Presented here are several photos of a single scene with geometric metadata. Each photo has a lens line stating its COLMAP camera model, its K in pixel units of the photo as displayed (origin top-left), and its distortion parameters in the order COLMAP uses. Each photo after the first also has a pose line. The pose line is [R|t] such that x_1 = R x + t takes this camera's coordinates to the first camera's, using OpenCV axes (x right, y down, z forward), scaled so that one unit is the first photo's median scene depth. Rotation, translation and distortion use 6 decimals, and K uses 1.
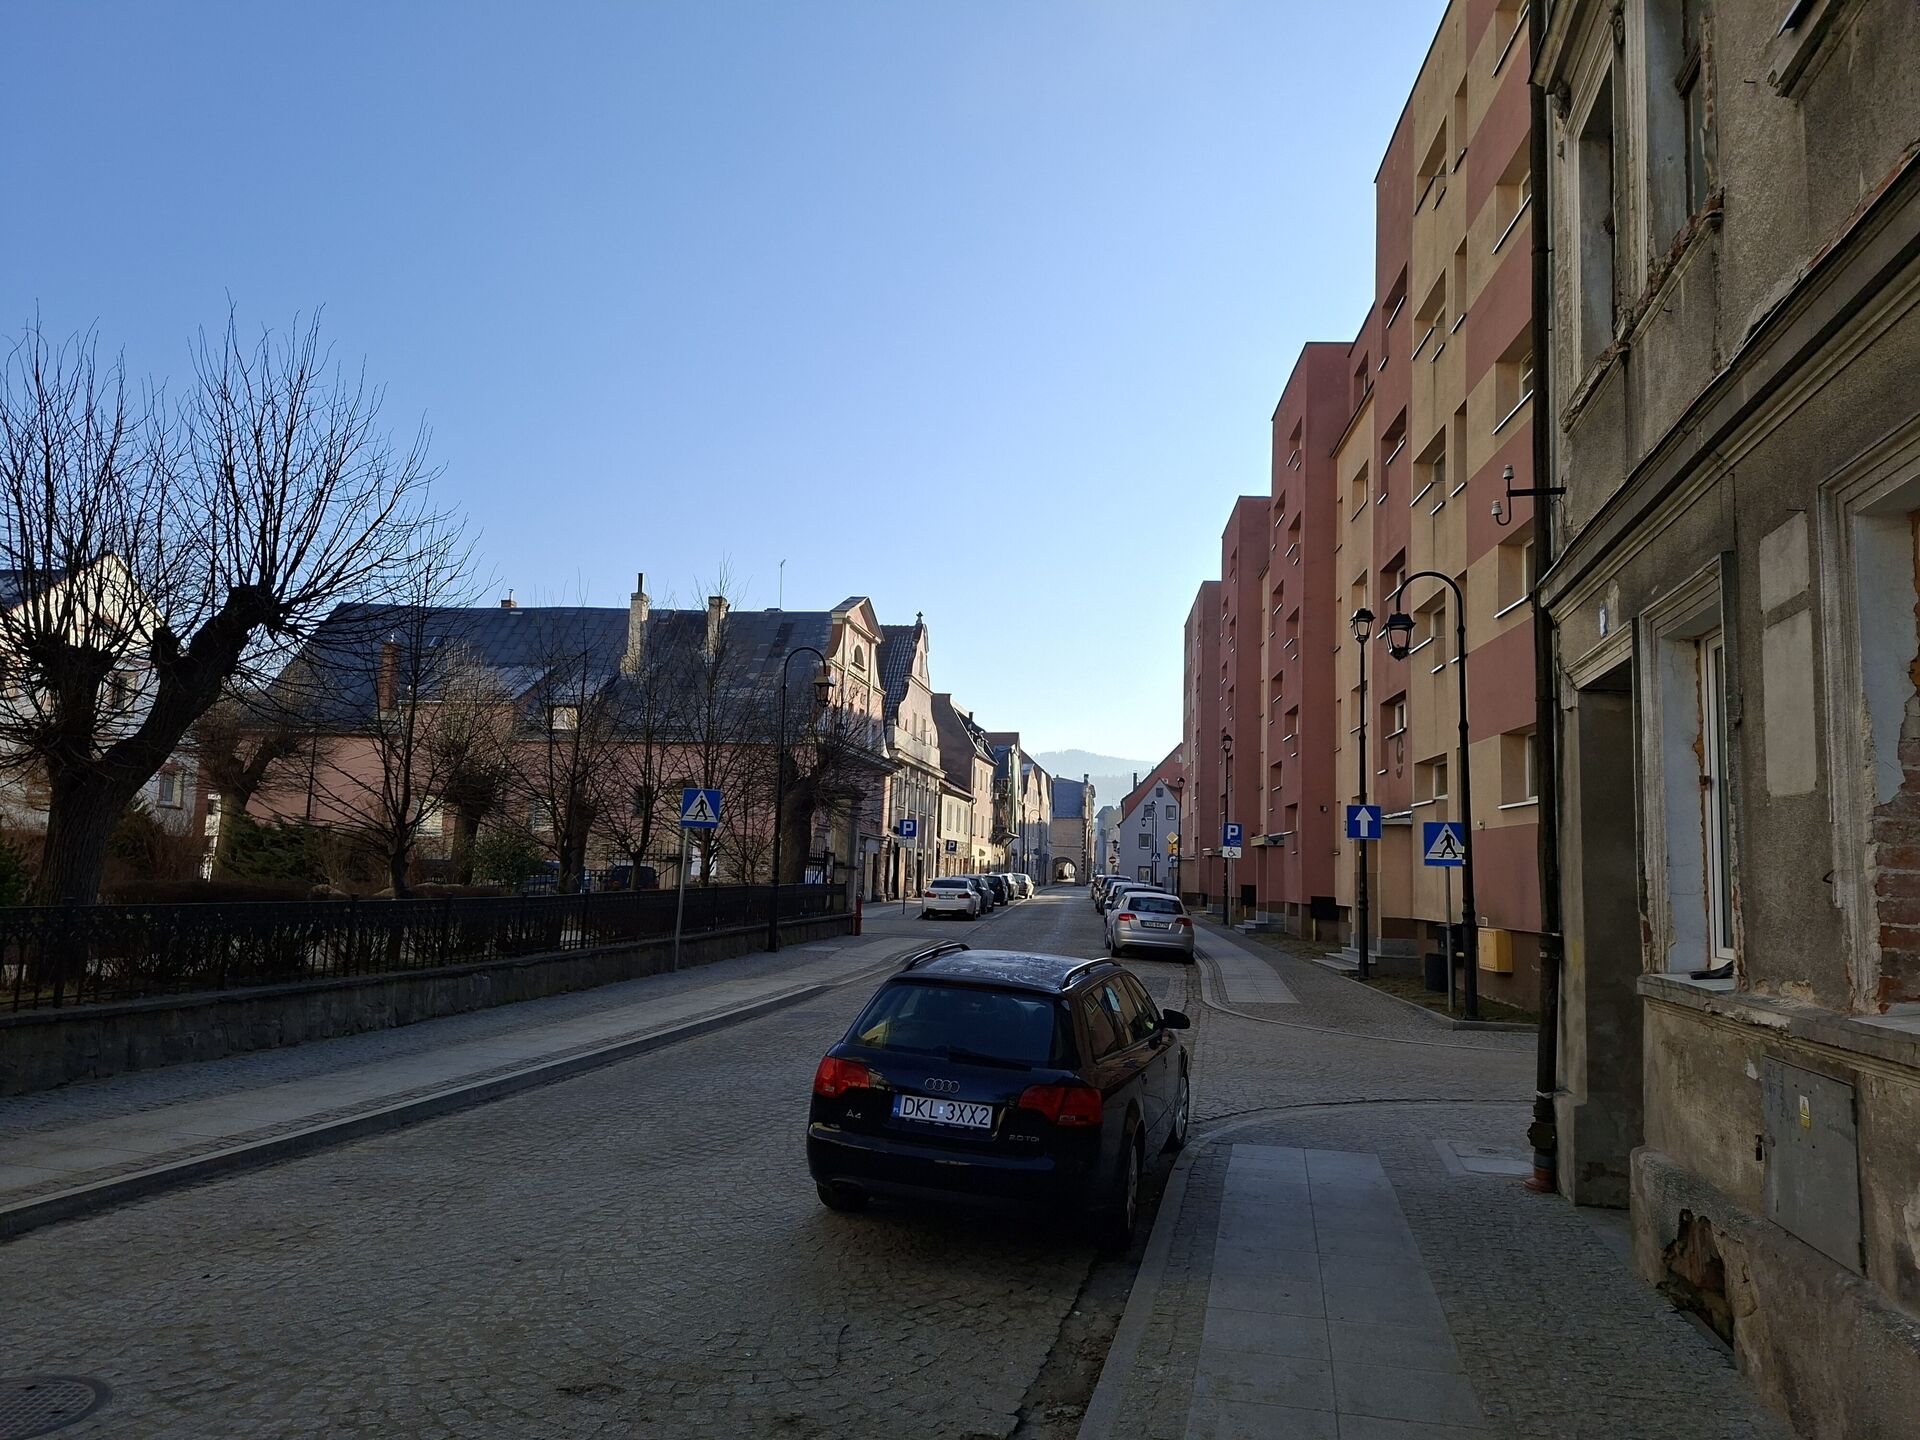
lens RADIAL K [[1320.1, 0, 960.0], [0, 1320.1, 720.0], [0, 0, 1]] dist [-0.002189, -0.000525]
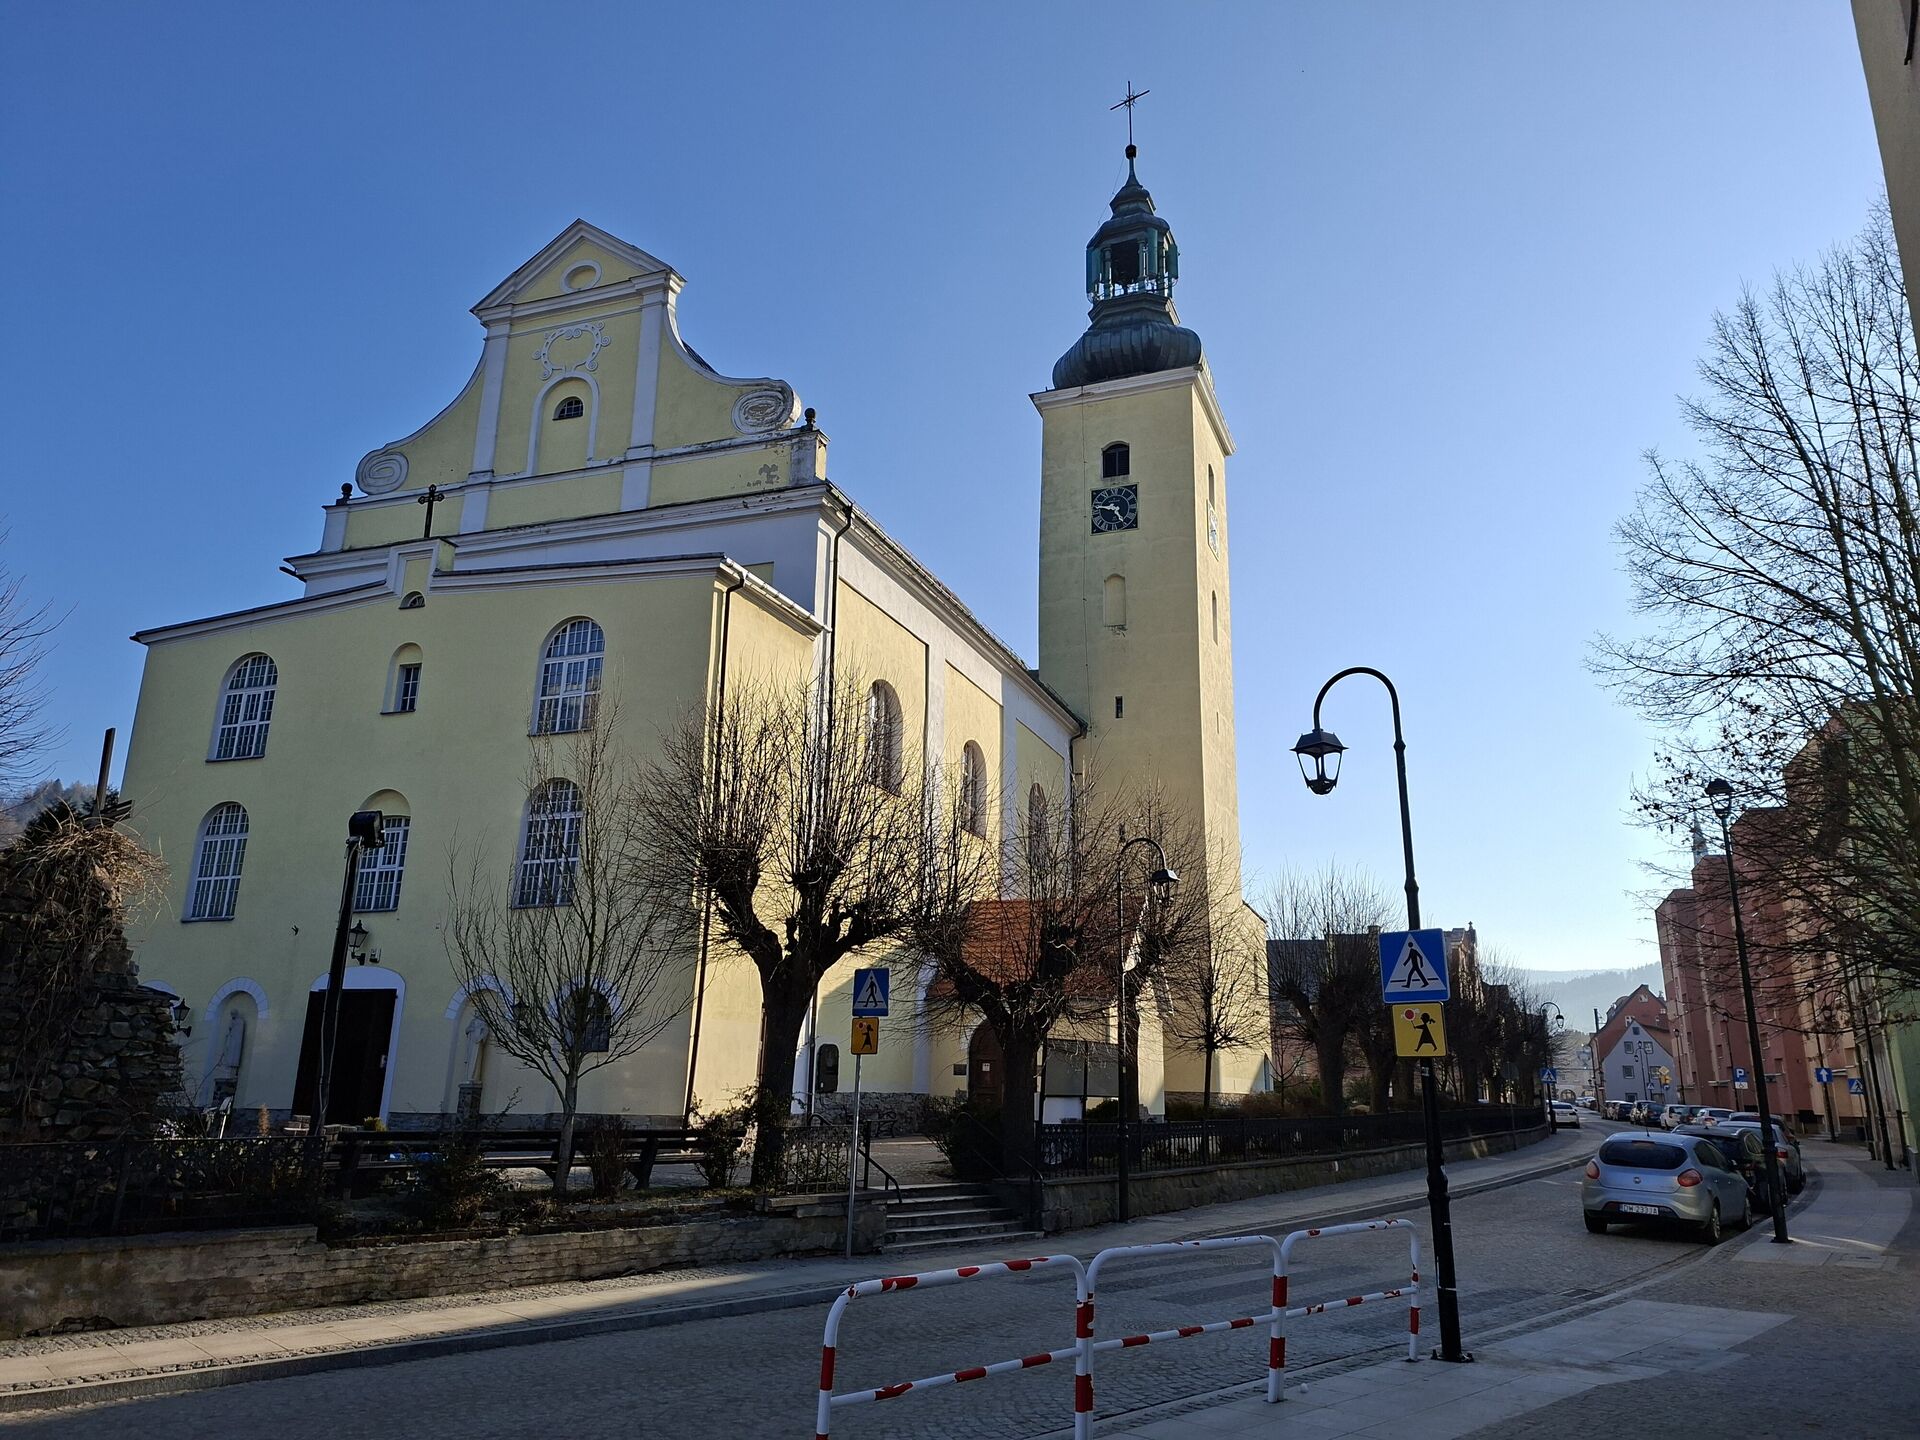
lens RADIAL K [[1320.1, 0, 960.0], [0, 1320.1, 720.0], [0, 0, 1]] dist [-0.002189, -0.000525]
pose [[0.962802, -0.080843, -0.257830, -0.344919], [0.037047, 0.984678, -0.170404, -0.133517], [0.267656, 0.154514, 0.951045, -1.158411]]
